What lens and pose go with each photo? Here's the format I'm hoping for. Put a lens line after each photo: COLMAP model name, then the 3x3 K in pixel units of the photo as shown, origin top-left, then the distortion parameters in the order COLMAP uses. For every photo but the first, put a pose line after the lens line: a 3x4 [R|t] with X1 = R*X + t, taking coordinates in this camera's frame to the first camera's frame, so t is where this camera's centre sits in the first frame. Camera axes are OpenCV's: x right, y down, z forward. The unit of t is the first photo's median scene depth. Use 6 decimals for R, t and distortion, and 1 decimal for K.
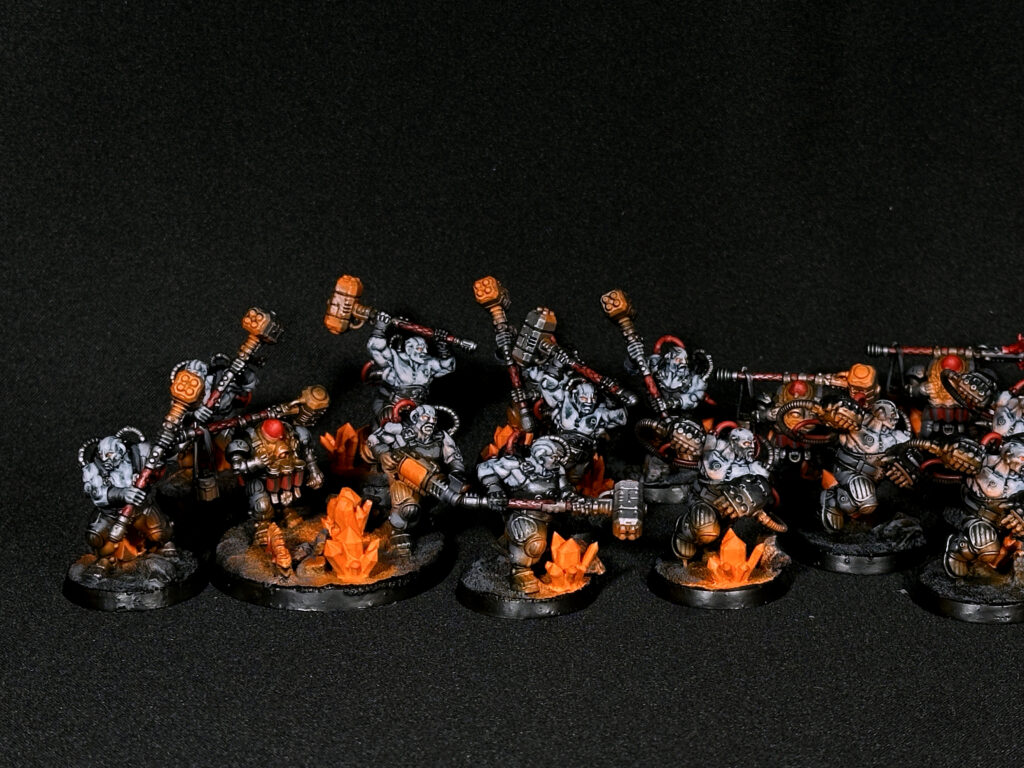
lens RADIAL K [[2503.1, 0, 510.1], [0, 2503.1, 393.1], [0, 0, 1]] dist [0.124285, 0.000000]
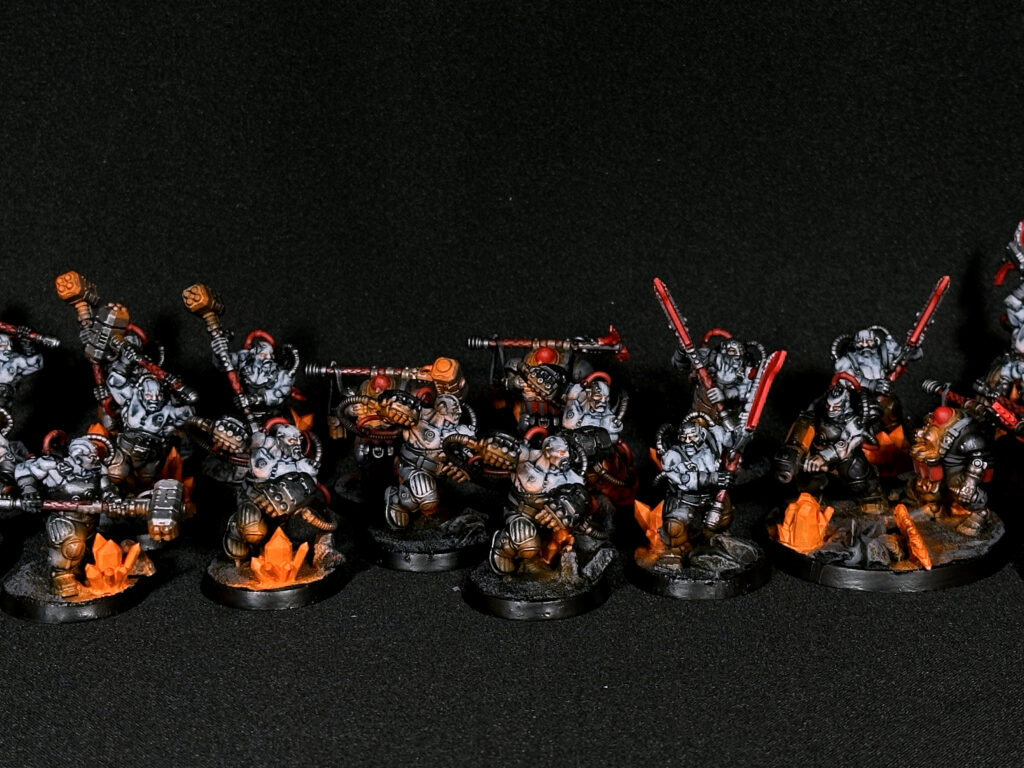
lens RADIAL K [[2503.1, 0, 516.3], [0, 2503.1, 386.9], [0, 0, 1]] dist [0.124285, 0.000000]
pose [[0.999821, -0.010441, 0.015807, 0.156054], [0.010415, 0.999944, 0.001730, -0.001535], [-0.015824, -0.001565, 0.999874, 0.016958]]
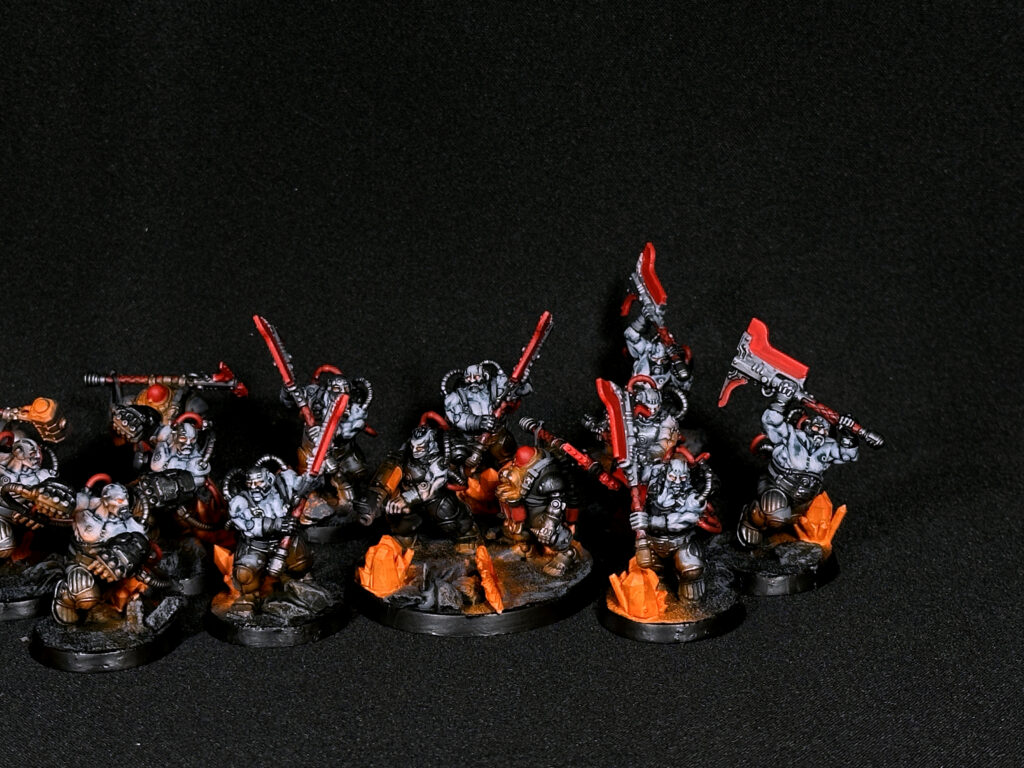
lens RADIAL K [[2503.1, 0, 517.8], [0, 2503.1, 386.5], [0, 0, 1]] dist [0.124285, 0.000000]
pose [[0.999362, -0.020409, 0.029326, 0.301280], [0.020090, 0.999736, 0.011121, -0.023533], [-0.029546, -0.010524, 0.999508, 0.027002]]
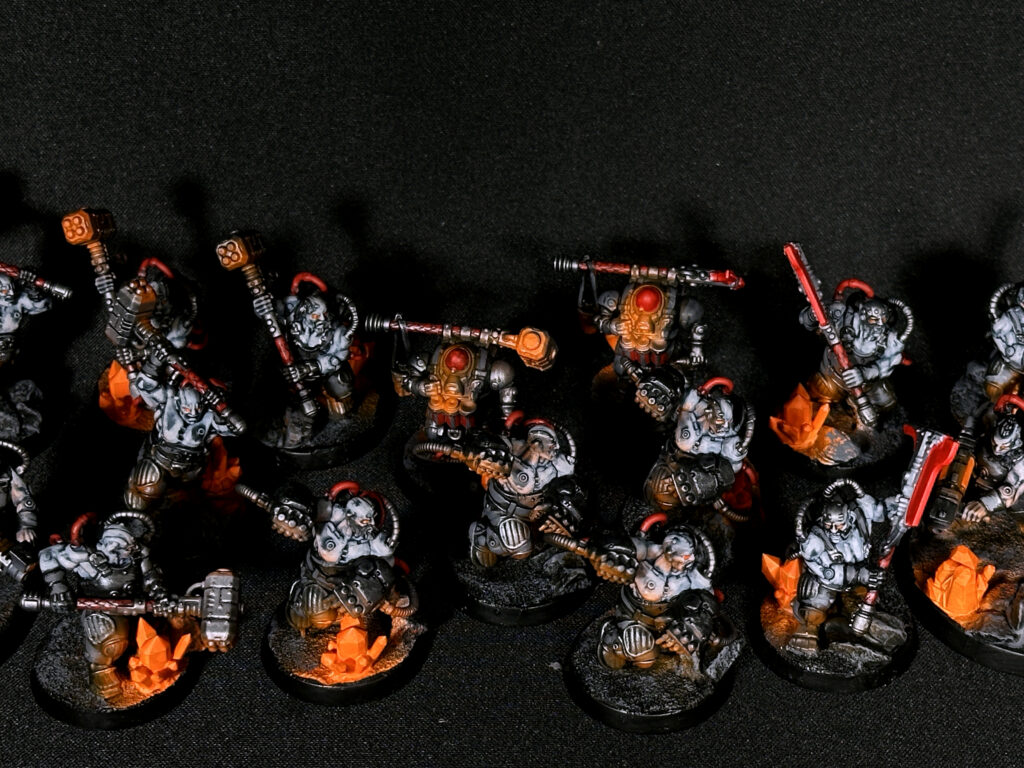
lens RADIAL K [[2503.1, 0, 522.9], [0, 2503.1, 403.8], [0, 0, 1]] dist [0.124285, 0.000000]
pose [[0.999533, -0.020087, 0.023022, 0.120164], [0.010260, 0.930417, 0.366359, -0.298846], [-0.028779, -0.365952, 0.930189, 0.225511]]
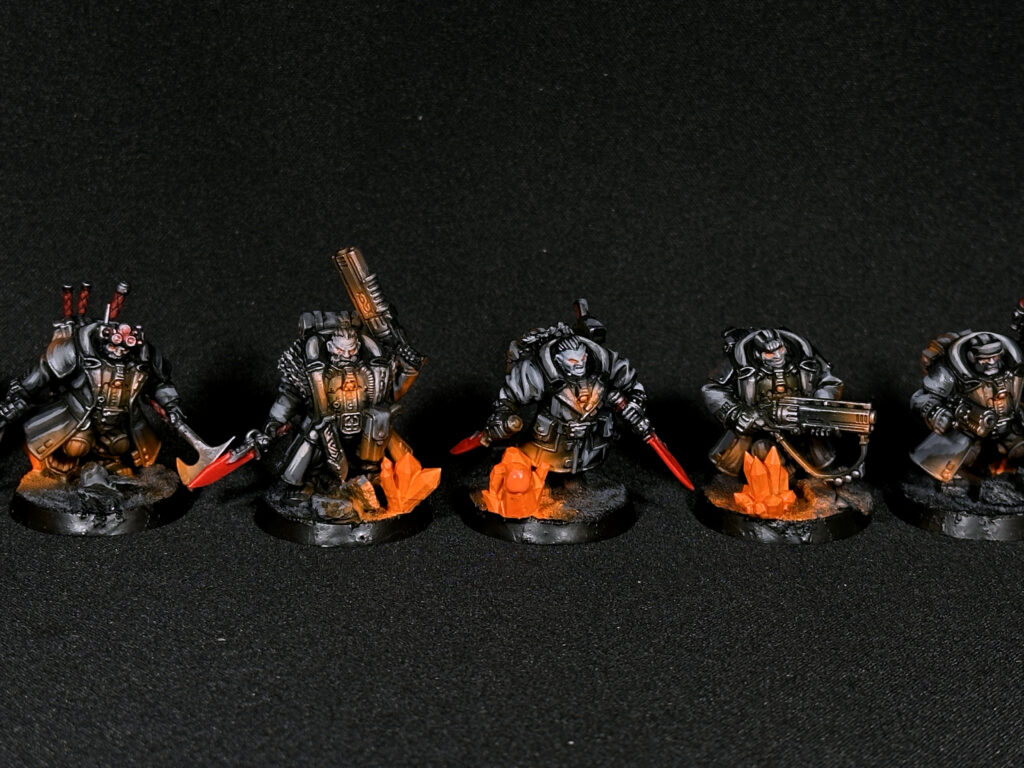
lens RADIAL K [[2503.1, 0, 514.8], [0, 2503.1, 371.2], [0, 0, 1]] dist [0.124285, 0.000000]
pose [[0.996726, 0.011100, 0.080093, 0.134706], [-0.010170, 0.999876, -0.012014, 0.017446], [-0.080216, 0.011160, 0.996715, 0.243593]]
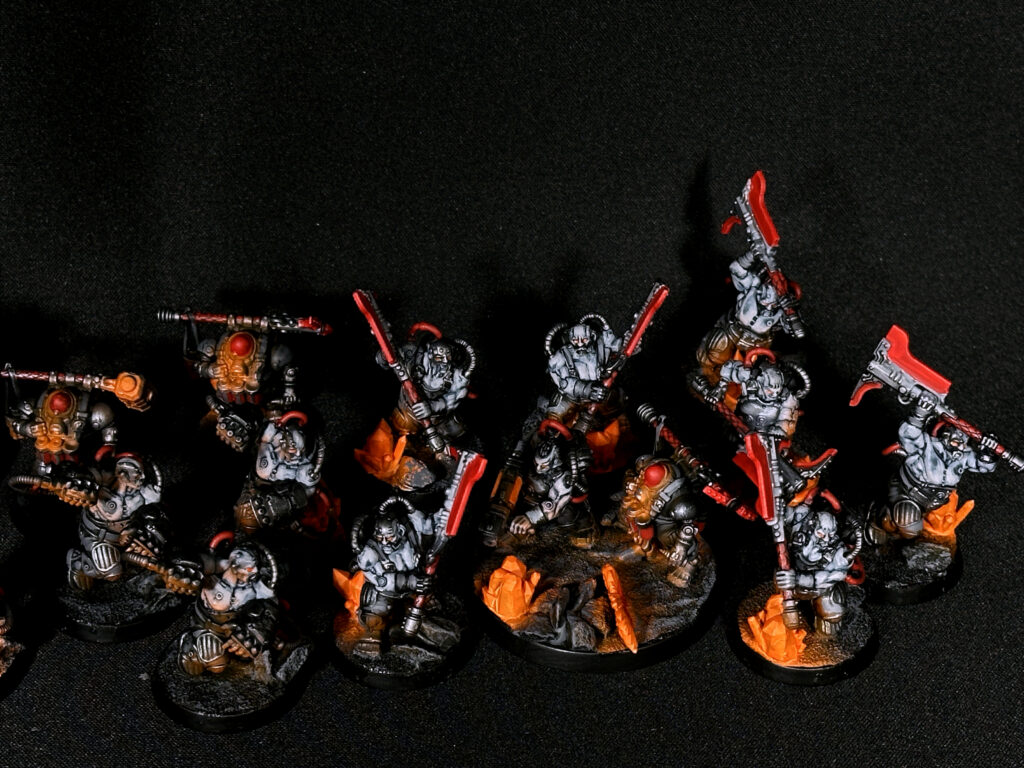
lens RADIAL K [[2503.1, 0, 519.6], [0, 2503.1, 387.0], [0, 0, 1]] dist [0.124285, 0.000000]
pose [[0.994847, -0.042527, 0.092042, 0.201749], [0.010344, 0.945618, 0.325116, -0.308609], [-0.100863, -0.322488, 0.941184, 0.129127]]
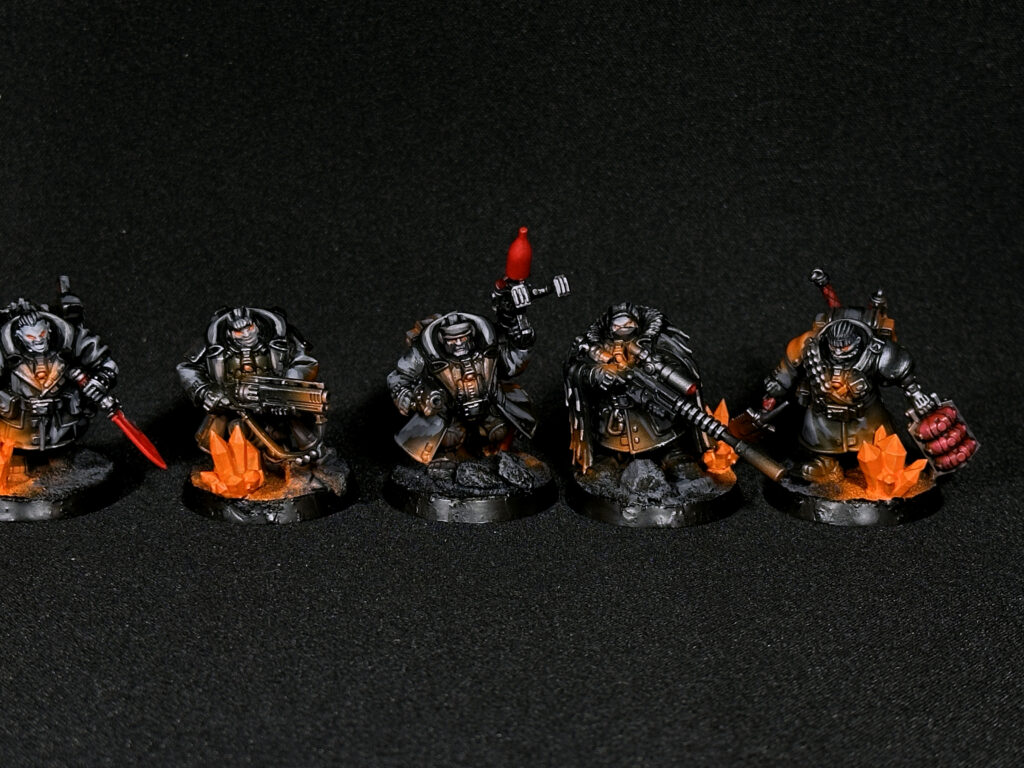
lens RADIAL K [[2503.1, 0, 501.7], [0, 2503.1, 384.9], [0, 0, 1]] dist [0.124285, 0.000000]
pose [[0.999509, 0.021876, 0.022448, 0.333222], [-0.021791, 0.999754, -0.004017, 0.019341], [-0.022531, 0.003526, 0.999740, 0.237520]]
